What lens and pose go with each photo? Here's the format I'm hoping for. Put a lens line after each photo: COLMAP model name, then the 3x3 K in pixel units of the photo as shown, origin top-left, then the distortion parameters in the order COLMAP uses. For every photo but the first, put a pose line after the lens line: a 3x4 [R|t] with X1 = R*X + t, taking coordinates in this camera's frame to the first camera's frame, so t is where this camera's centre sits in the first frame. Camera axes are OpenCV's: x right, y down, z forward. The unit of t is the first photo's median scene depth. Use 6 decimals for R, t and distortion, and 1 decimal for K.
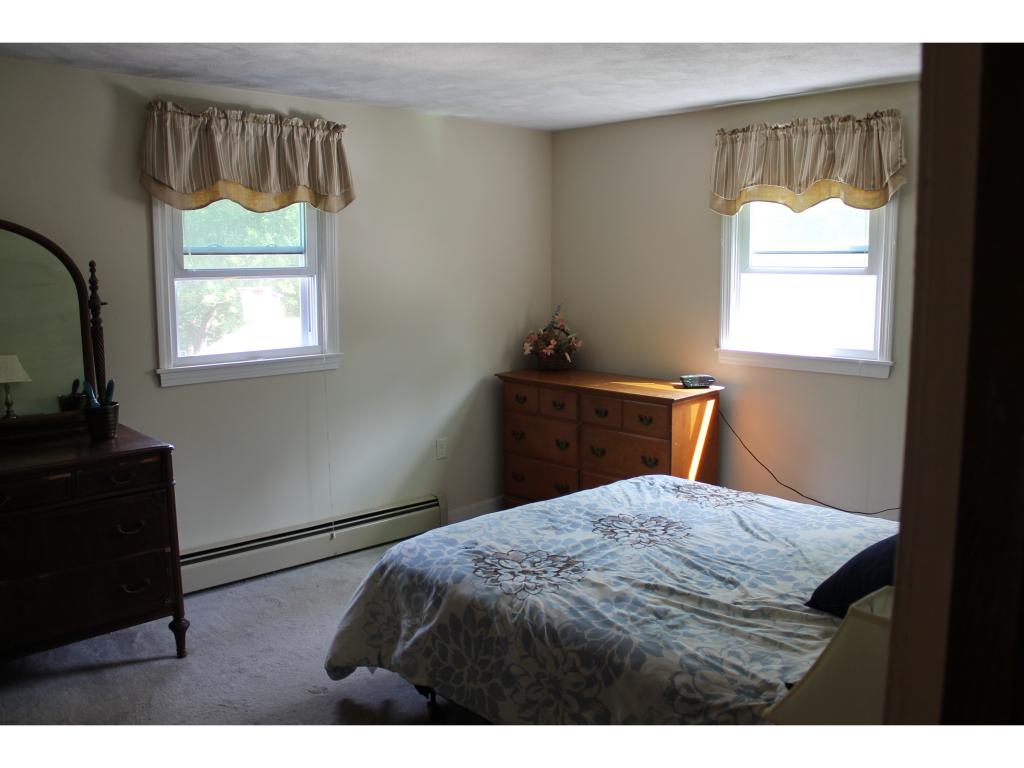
lens RADIAL K [[851.9, 0, 512.0], [0, 851.9, 384.0], [0, 0, 1]] dist [-0.158609, -0.001370]
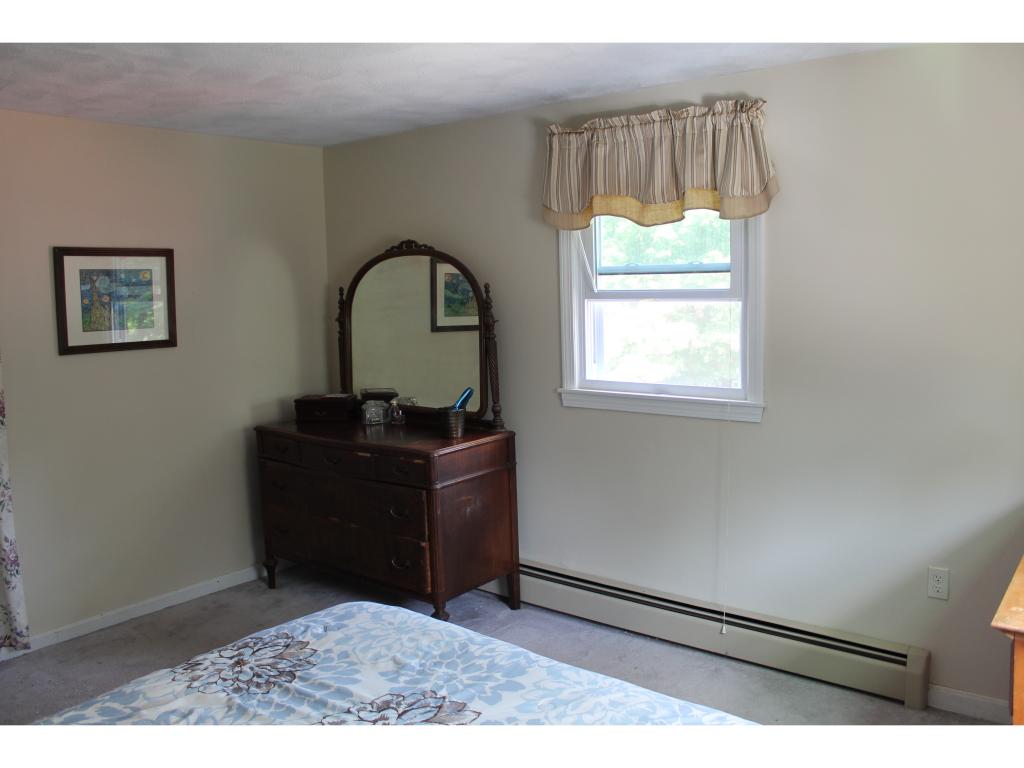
lens RADIAL K [[843.4, 0, 512.0], [0, 843.4, 384.0], [0, 0, 1]] dist [-0.115566, 0.001768]
pose [[0.135306, 0.113547, -0.984276, 0.582352], [-0.118253, 0.988162, 0.097740, -0.116313], [0.983722, 0.103168, 0.147131, 0.780544]]
